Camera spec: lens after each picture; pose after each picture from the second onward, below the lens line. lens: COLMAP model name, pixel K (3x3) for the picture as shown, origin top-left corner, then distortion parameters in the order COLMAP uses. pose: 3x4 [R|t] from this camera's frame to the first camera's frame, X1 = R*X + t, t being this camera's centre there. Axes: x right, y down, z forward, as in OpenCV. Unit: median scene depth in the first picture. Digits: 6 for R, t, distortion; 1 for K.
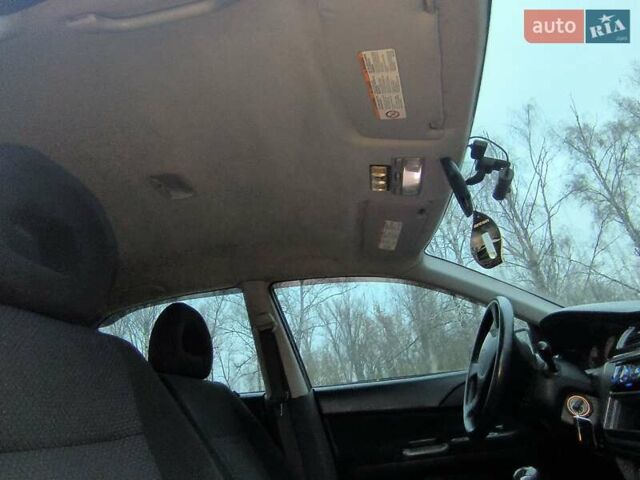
lens RADIAL K [[401.9, 0, 320.0], [0, 401.9, 240.0], [0, 0, 1]] dist [-0.022239, 0.004437]
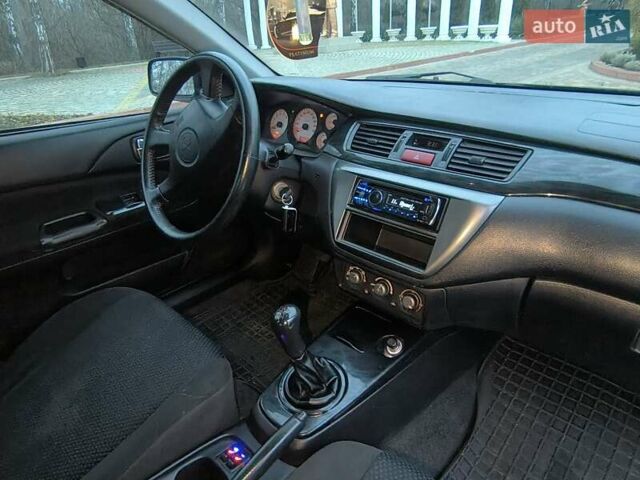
lens RADIAL K [[401.9, 0, 320.0], [0, 401.9, 240.0], [0, 0, 1]] dist [-0.022239, 0.004437]
pose [[0.560823, -0.296109, 0.773174, -0.064904], [-0.367315, 0.747936, 0.552876, -0.051146], [-0.741995, -0.594064, 0.310694, 0.458942]]
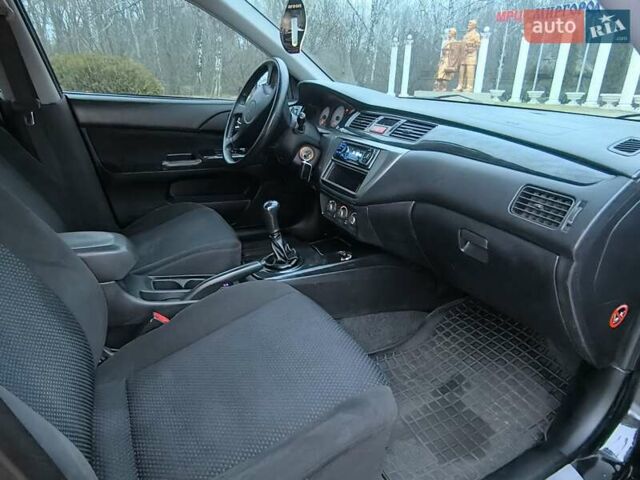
lens RADIAL K [[401.9, 0, 320.0], [0, 401.9, 240.0], [0, 0, 1]] dist [-0.022239, 0.004437]
pose [[0.789814, -0.077385, 0.608445, -0.173833], [-0.371770, 0.728606, 0.575257, -0.166185], [-0.487833, -0.680548, 0.546693, -0.018972]]
